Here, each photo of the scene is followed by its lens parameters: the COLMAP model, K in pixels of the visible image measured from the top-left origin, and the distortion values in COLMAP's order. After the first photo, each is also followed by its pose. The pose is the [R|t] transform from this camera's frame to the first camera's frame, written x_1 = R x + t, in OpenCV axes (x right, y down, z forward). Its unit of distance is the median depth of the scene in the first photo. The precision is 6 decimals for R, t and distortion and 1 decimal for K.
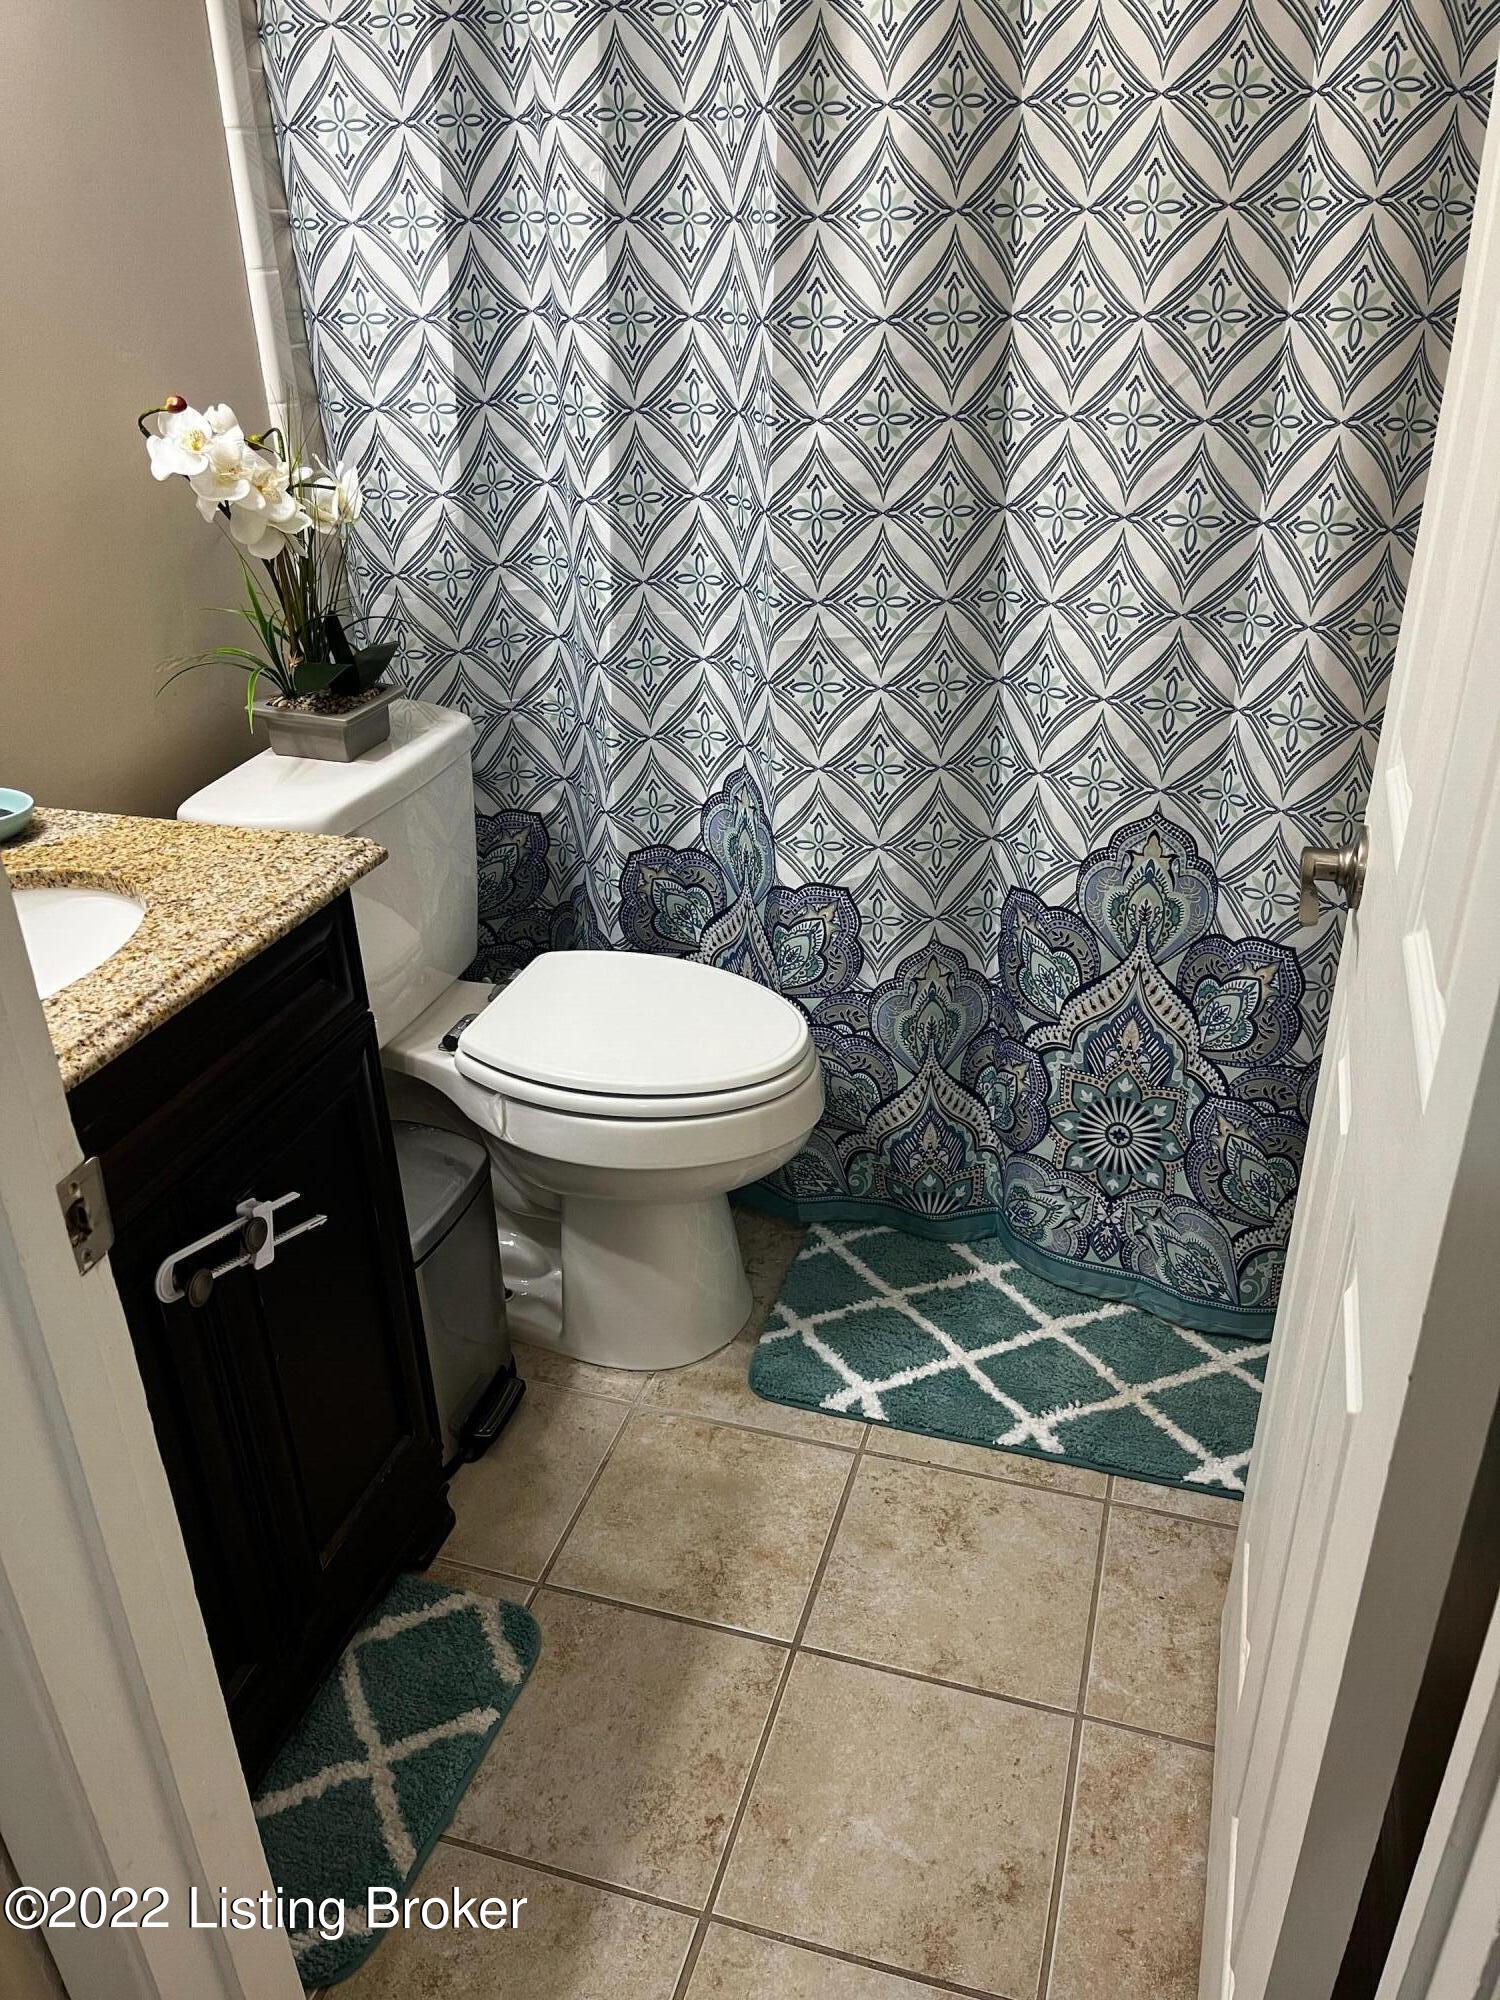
lens RADIAL K [[1512.7, 0, 758.7], [0, 1512.7, 1008.4], [0, 0, 1]] dist [0.036798, -0.034555]
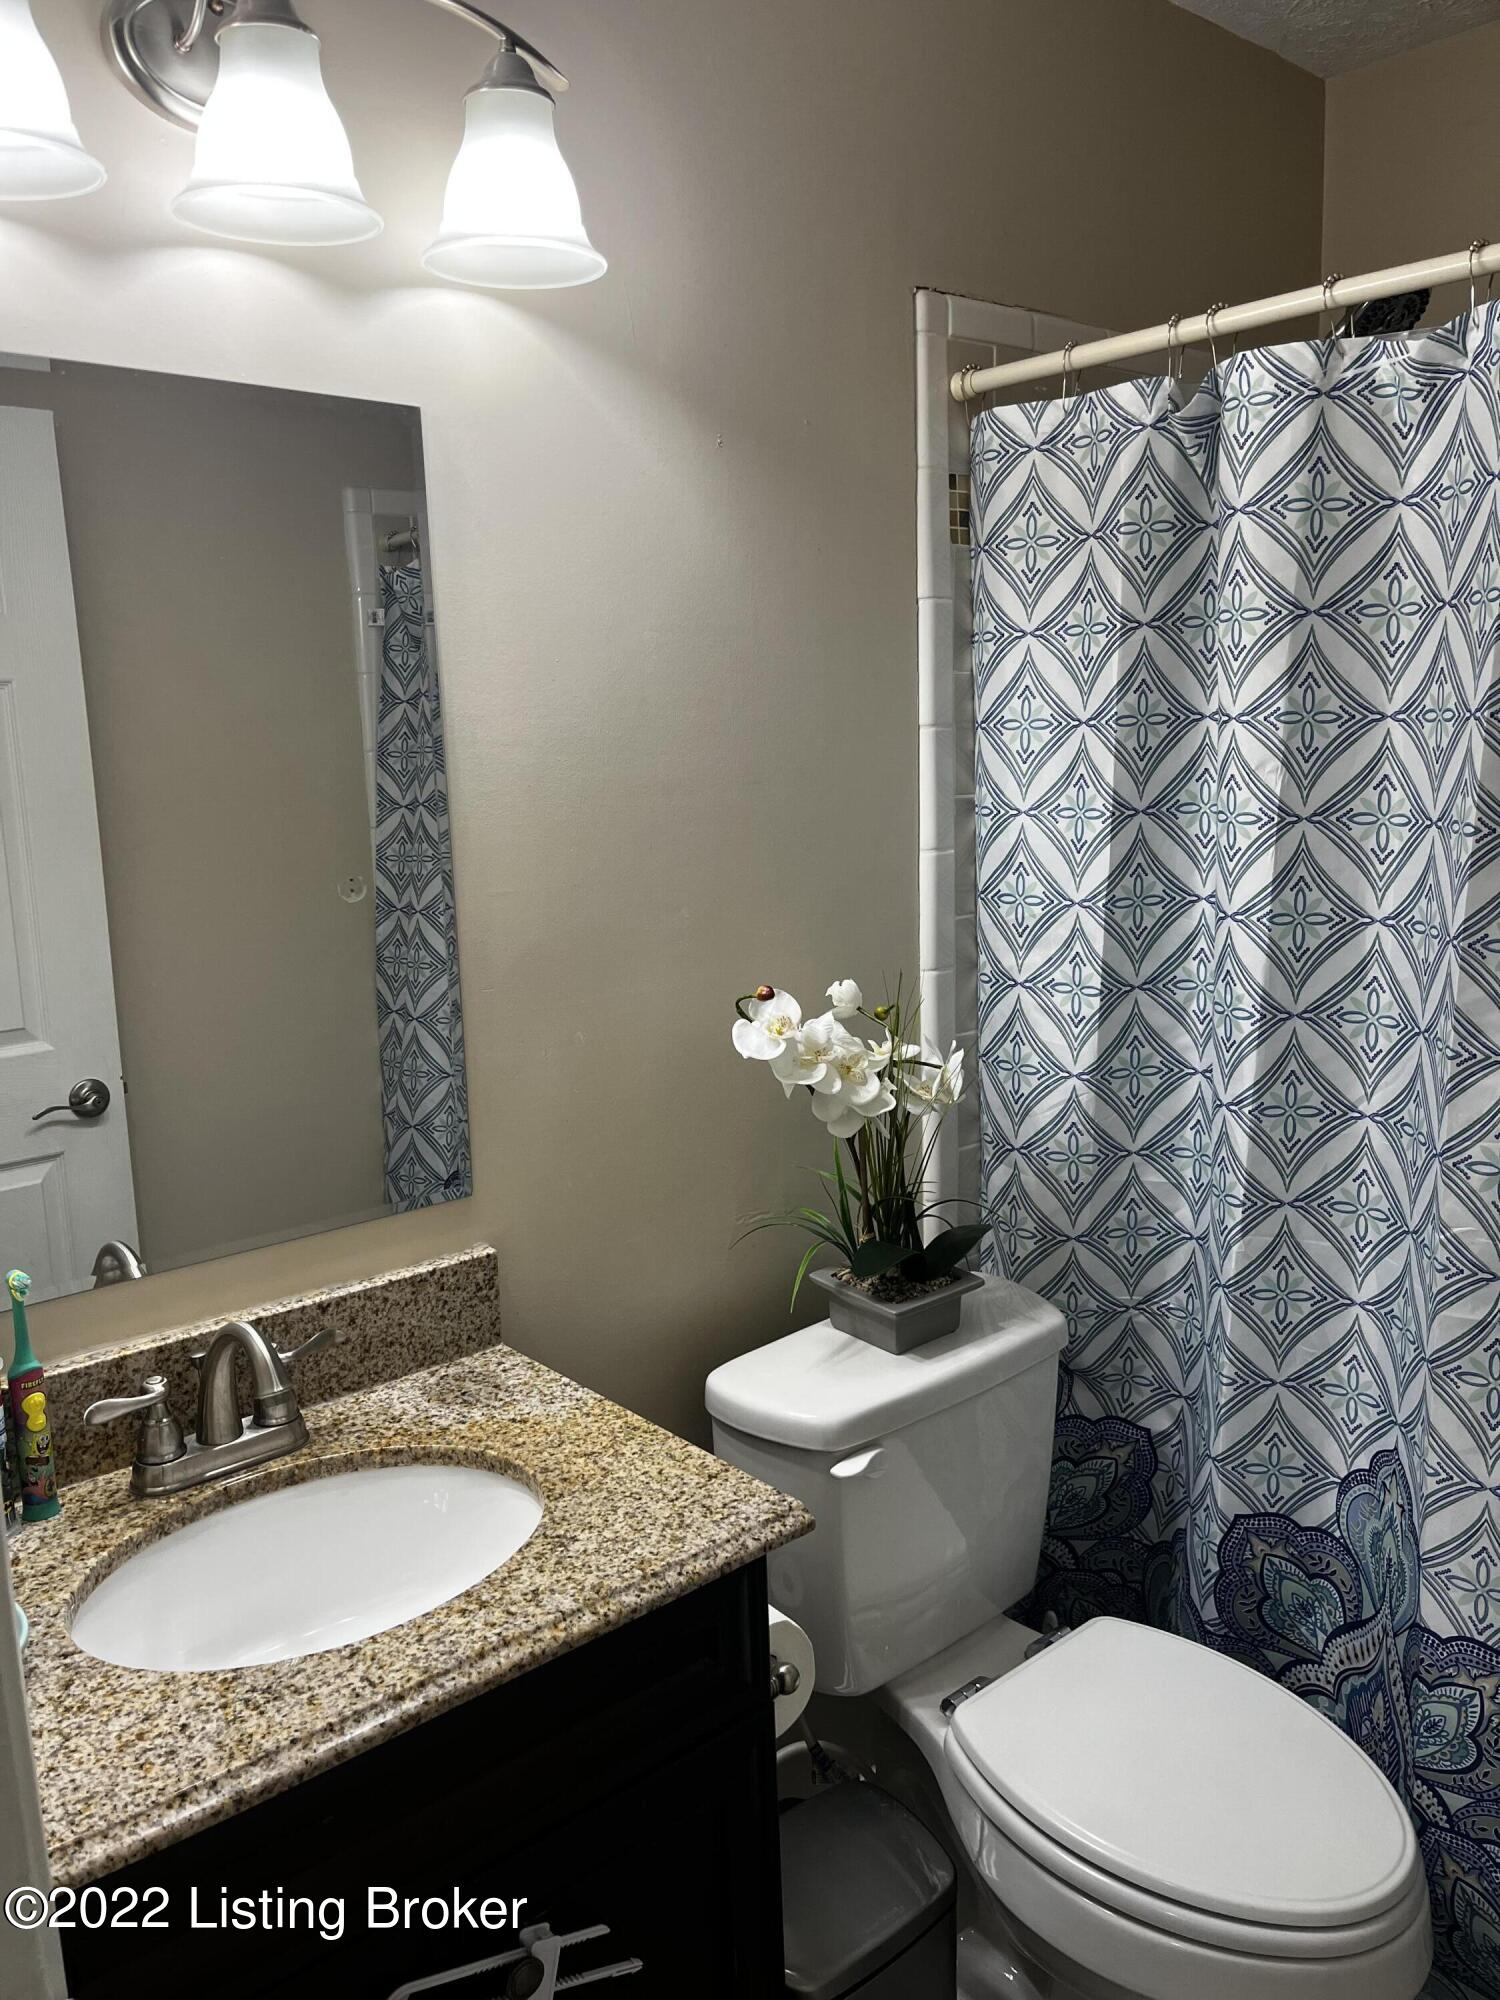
lens RADIAL K [[1512.7, 0, 755.7], [0, 1512.7, 1005.6], [0, 0, 1]] dist [0.036798, -0.034555]
pose [[0.846212, 0.097051, -0.523933, 0.109017], [-0.241765, 0.946167, -0.215214, -0.140145], [0.474841, 0.308785, 0.824122, 0.146244]]
